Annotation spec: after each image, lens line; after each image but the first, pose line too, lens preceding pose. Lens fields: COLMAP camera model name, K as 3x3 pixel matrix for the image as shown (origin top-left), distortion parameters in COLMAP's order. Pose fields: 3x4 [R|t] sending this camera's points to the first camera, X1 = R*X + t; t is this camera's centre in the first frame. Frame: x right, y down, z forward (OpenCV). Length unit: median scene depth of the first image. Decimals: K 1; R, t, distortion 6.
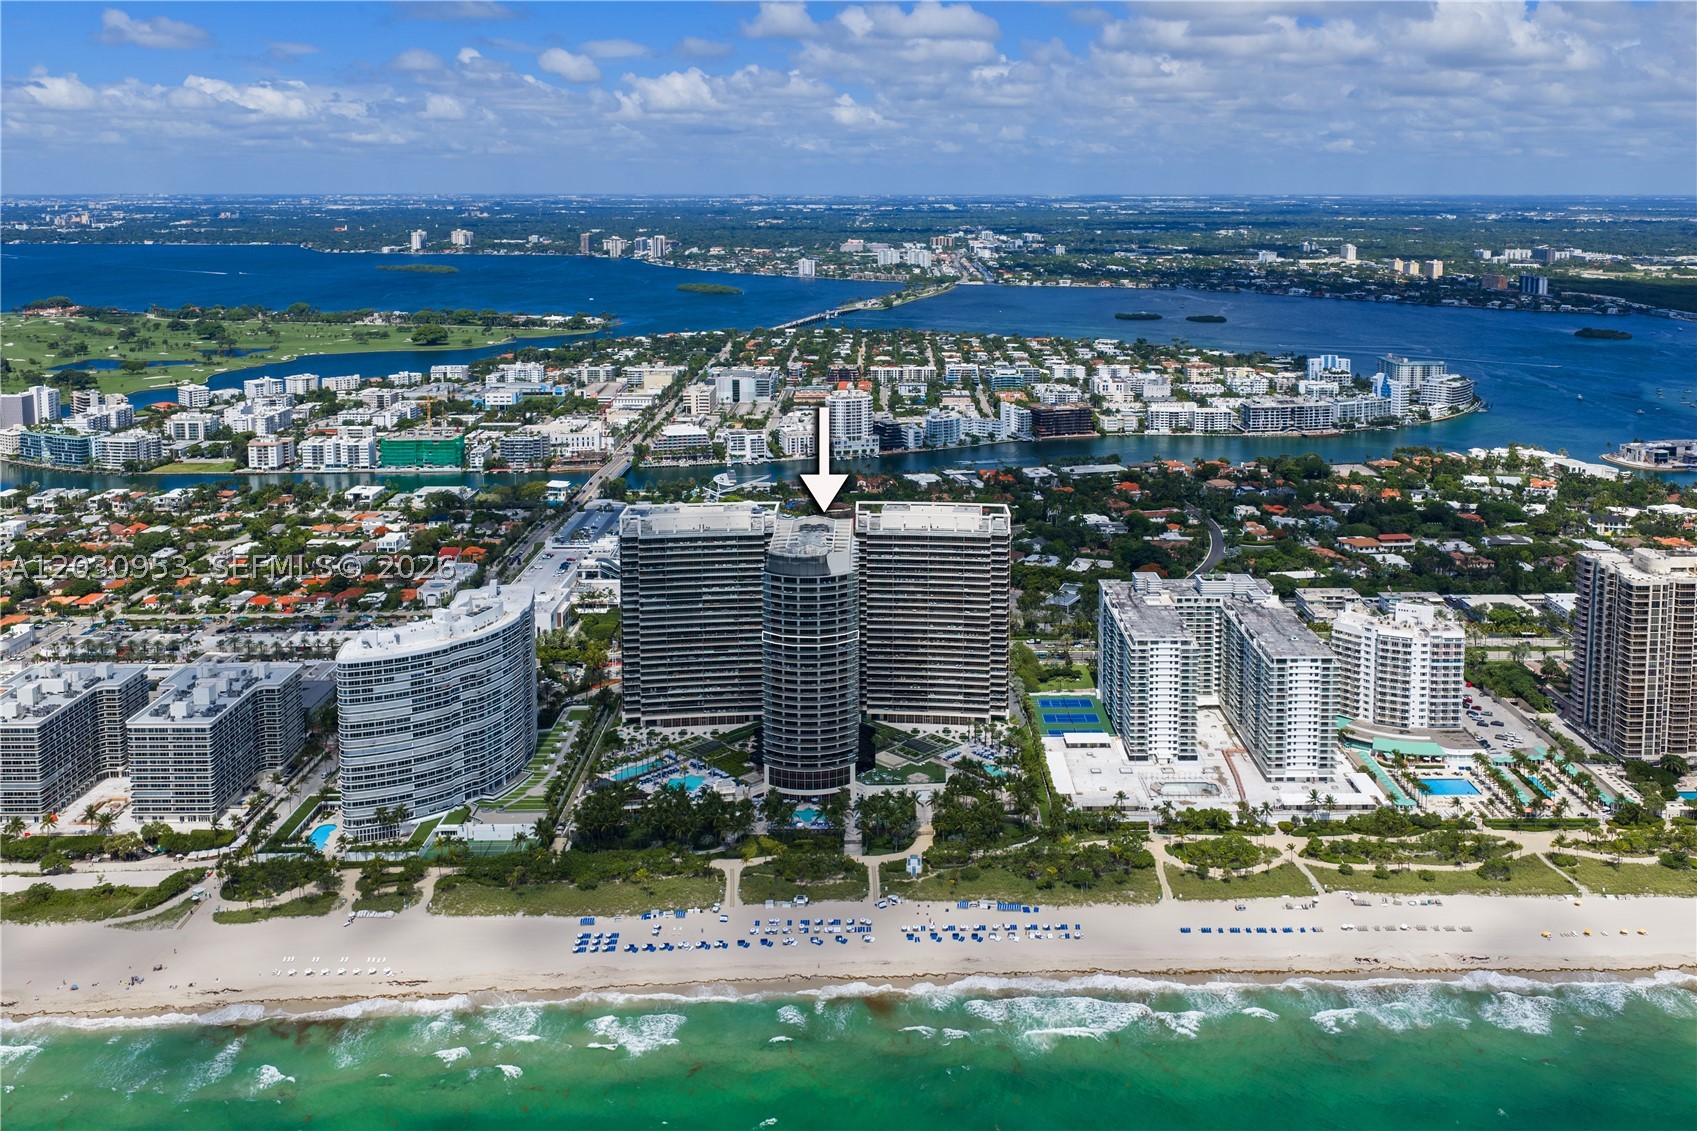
lens RADIAL K [[1475.9, 0, 907.4], [0, 1475.9, 345.0], [0, 0, 1]] dist [0.042659, -0.056909]
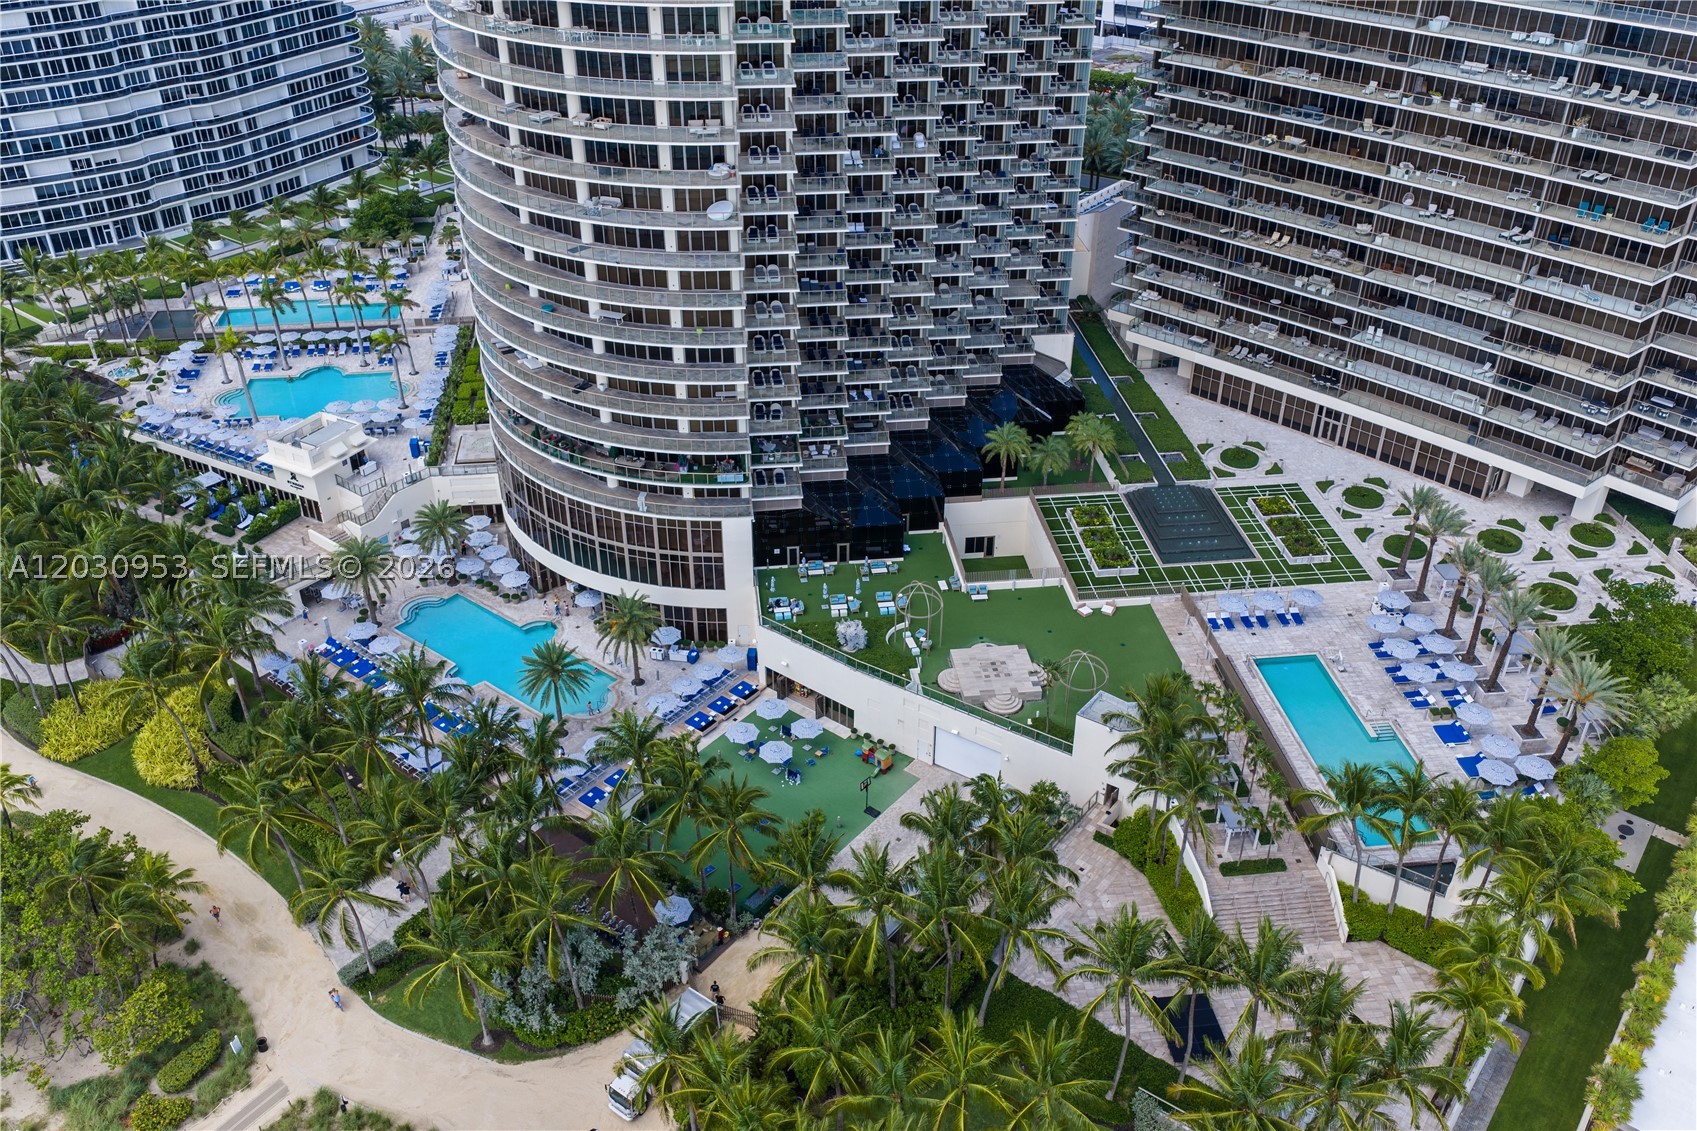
lens RADIAL K [[1432.8, 0, 854.2], [0, 1432.8, 574.2], [0, 0, 1]] dist [0.037180, -0.069092]
pose [[0.767184, 0.344168, -0.541273, 0.091476], [-0.072384, 0.884922, 0.460081, 0.172642], [0.637329, -0.313787, 0.703810, 0.782303]]
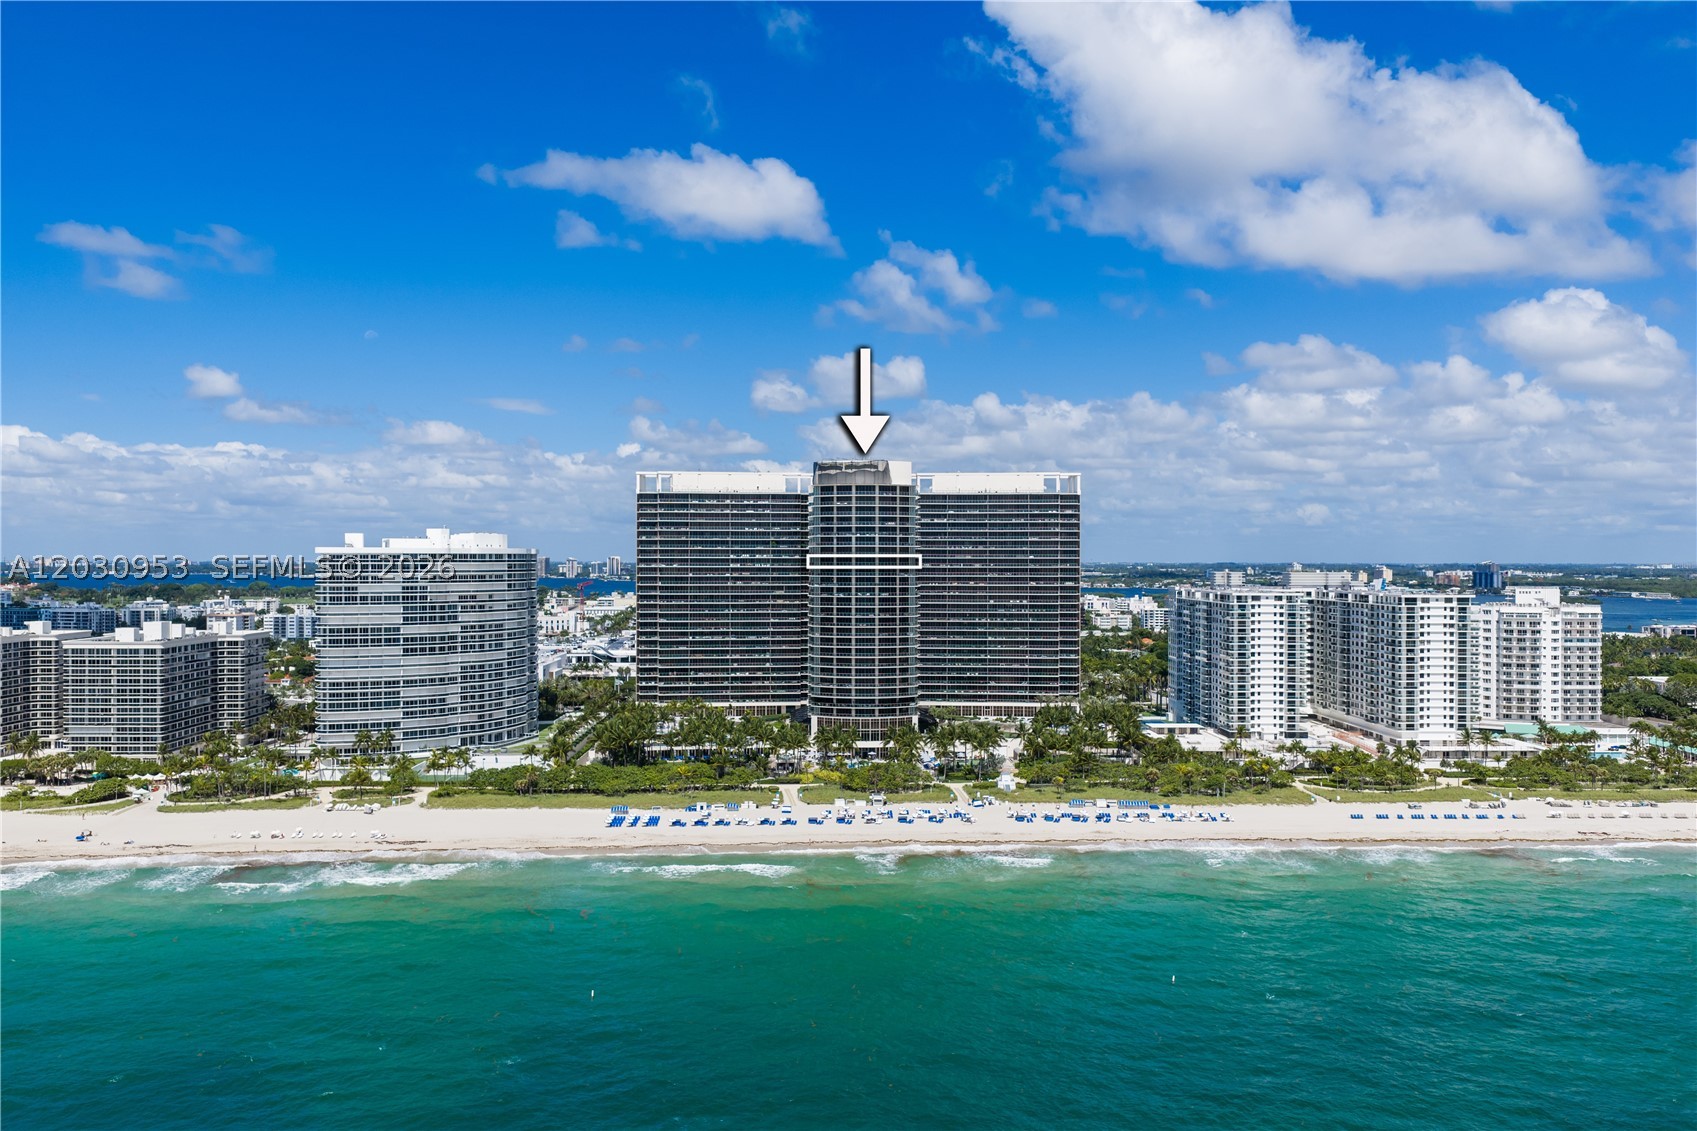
lens RADIAL K [[1432.8, 0, 854.2], [0, 1432.8, 574.2], [0, 0, 1]] dist [0.037180, -0.069092]
pose [[0.999981, -0.000507, 0.006175, -0.070536], [0.001130, 0.994849, -0.101365, 0.262045], [-0.006092, 0.101370, 0.994830, 0.157173]]
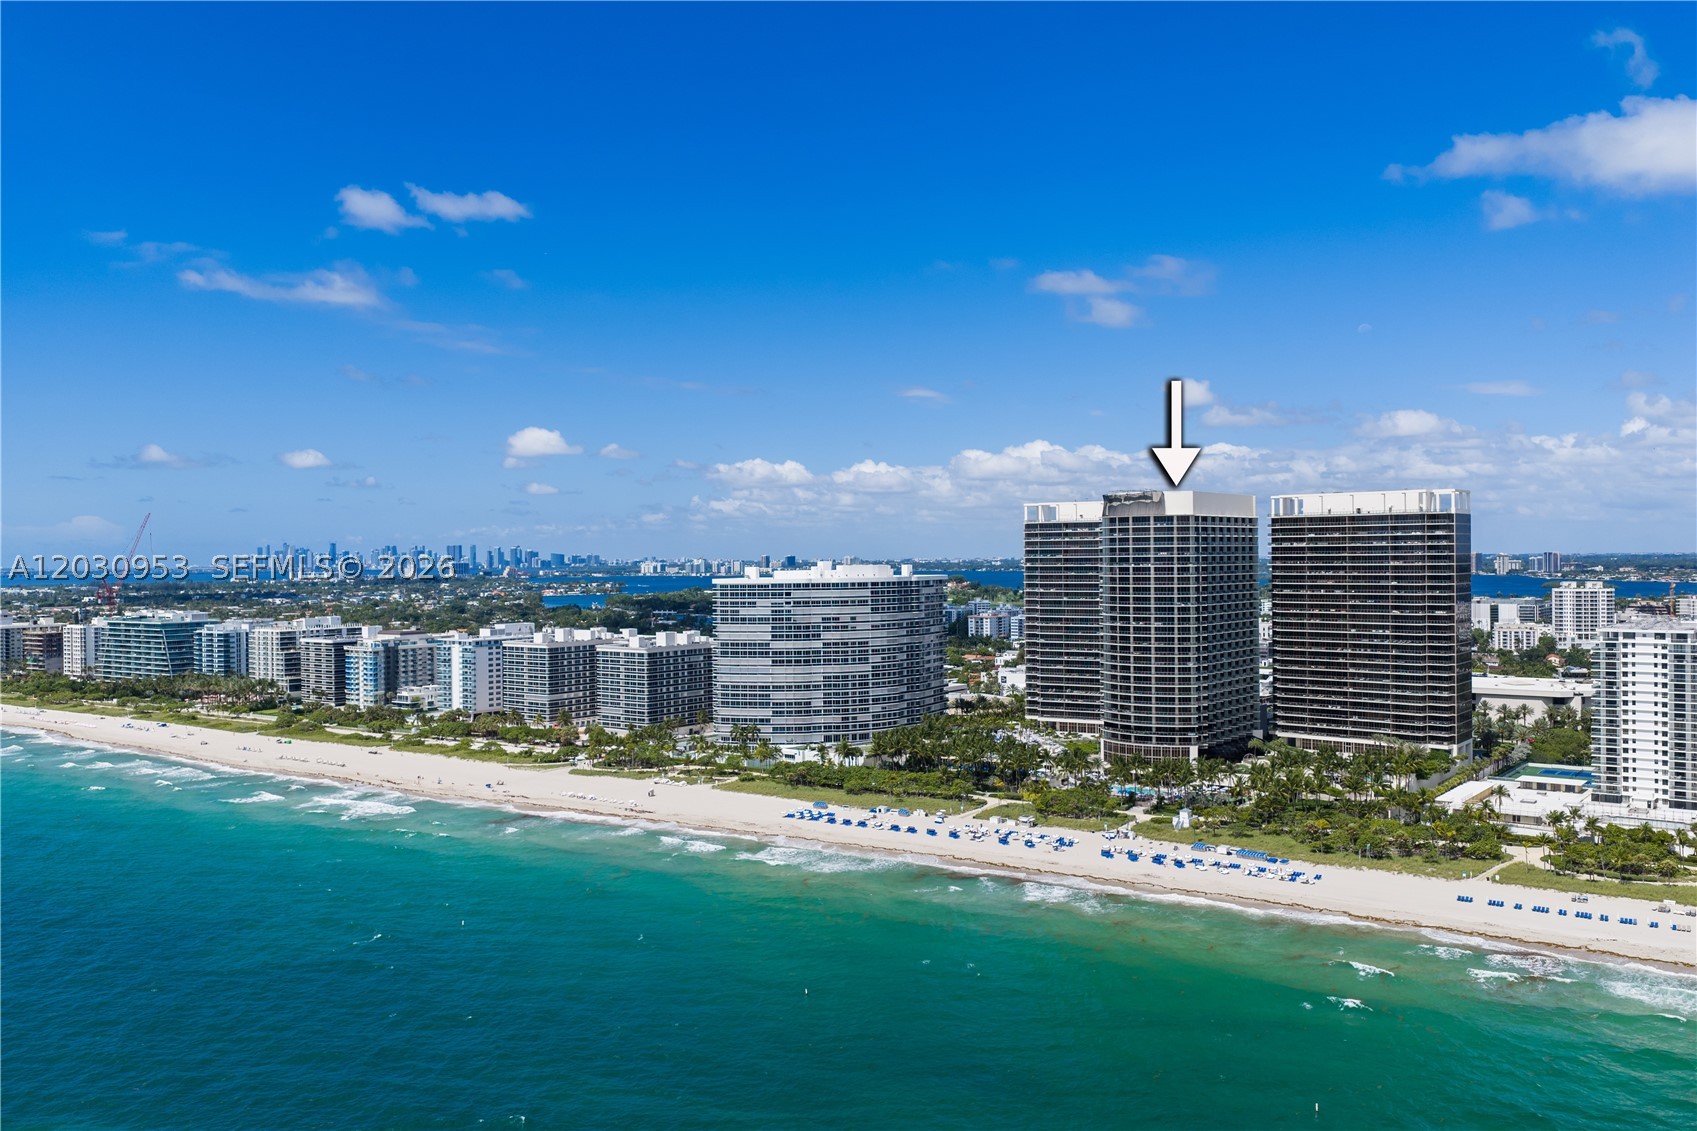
lens RADIAL K [[1432.8, 0, 854.2], [0, 1432.8, 574.2], [0, 0, 1]] dist [0.037180, -0.069092]
pose [[0.779236, -0.001042, -0.626730, 0.300722], [-0.059112, 0.995419, -0.075150, 0.237147], [0.623937, 0.095607, 0.775604, 0.211338]]
